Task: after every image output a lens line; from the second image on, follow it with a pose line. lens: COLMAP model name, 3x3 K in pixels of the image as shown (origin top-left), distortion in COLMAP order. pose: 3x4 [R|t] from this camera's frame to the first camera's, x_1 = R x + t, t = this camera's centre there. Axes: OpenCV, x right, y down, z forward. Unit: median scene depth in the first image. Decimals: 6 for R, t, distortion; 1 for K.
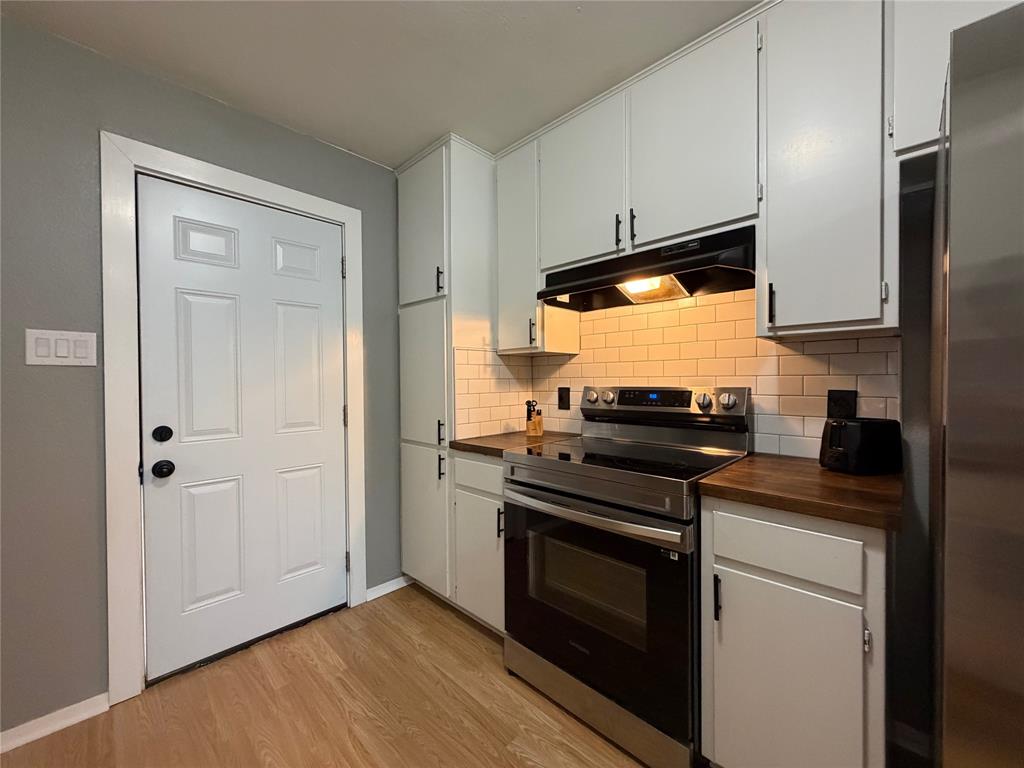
lens RADIAL K [[409.9, 0, 510.0], [0, 409.9, 382.5], [0, 0, 1]] dist [0.000605, -0.000165]
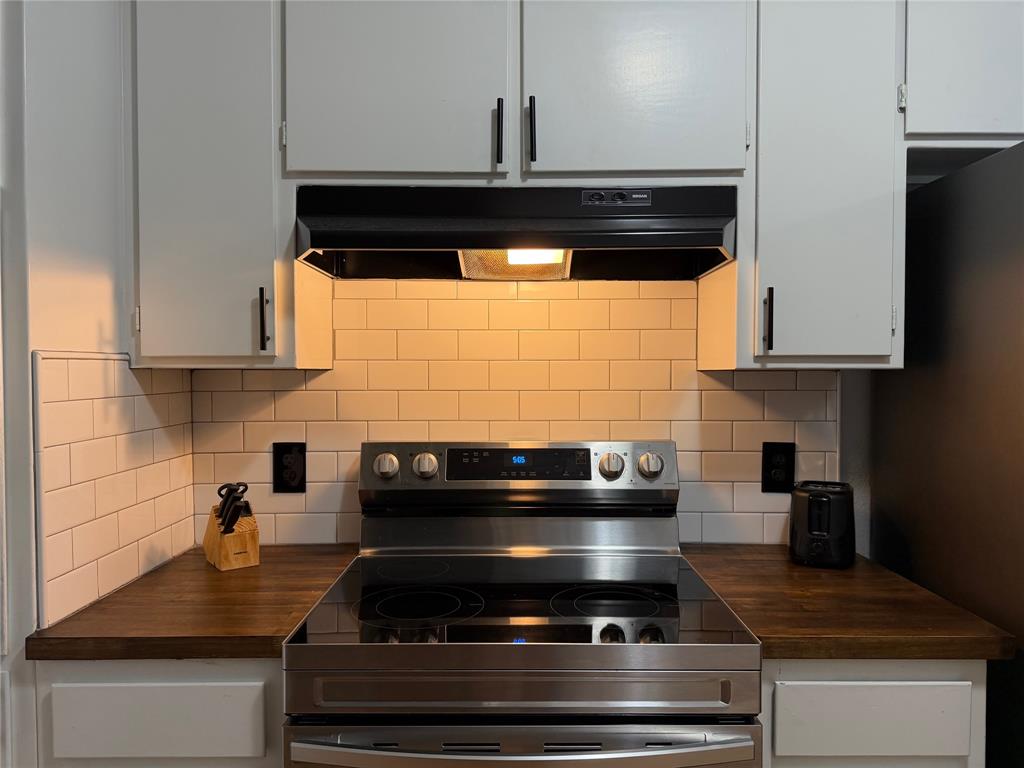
lens RADIAL K [[715.5, 0, 513.0], [0, 715.5, 387.5], [0, 0, 1]] dist [0.030451, -0.012032]
pose [[0.709257, -0.008278, 0.704902, -0.290721], [-0.000022, 0.999931, 0.011765, -0.067431], [-0.704950, -0.008360, 0.709207, 0.330143]]
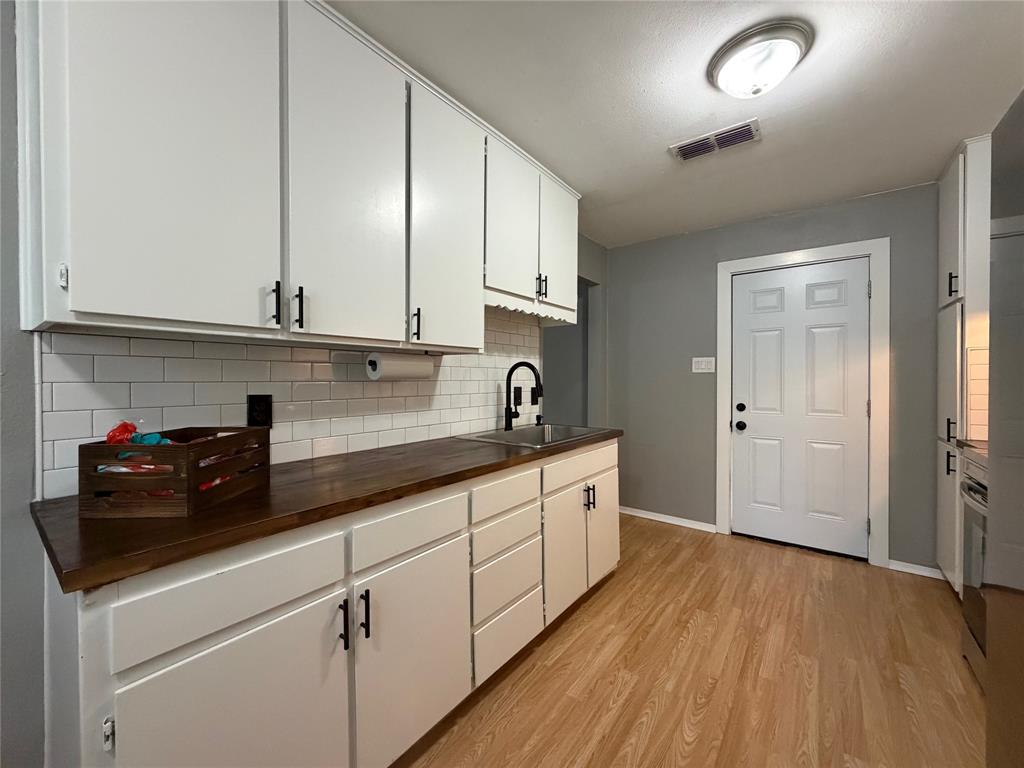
lens RADIAL K [[409.9, 0, 509.9], [0, 409.9, 383.8], [0, 0, 1]] dist [0.000605, -0.000165]
pose [[0.129582, 0.013918, -0.991471, 0.759834], [-0.013449, 0.999834, 0.012278, 0.005642], [0.991477, 0.011744, 0.129748, -0.266577]]
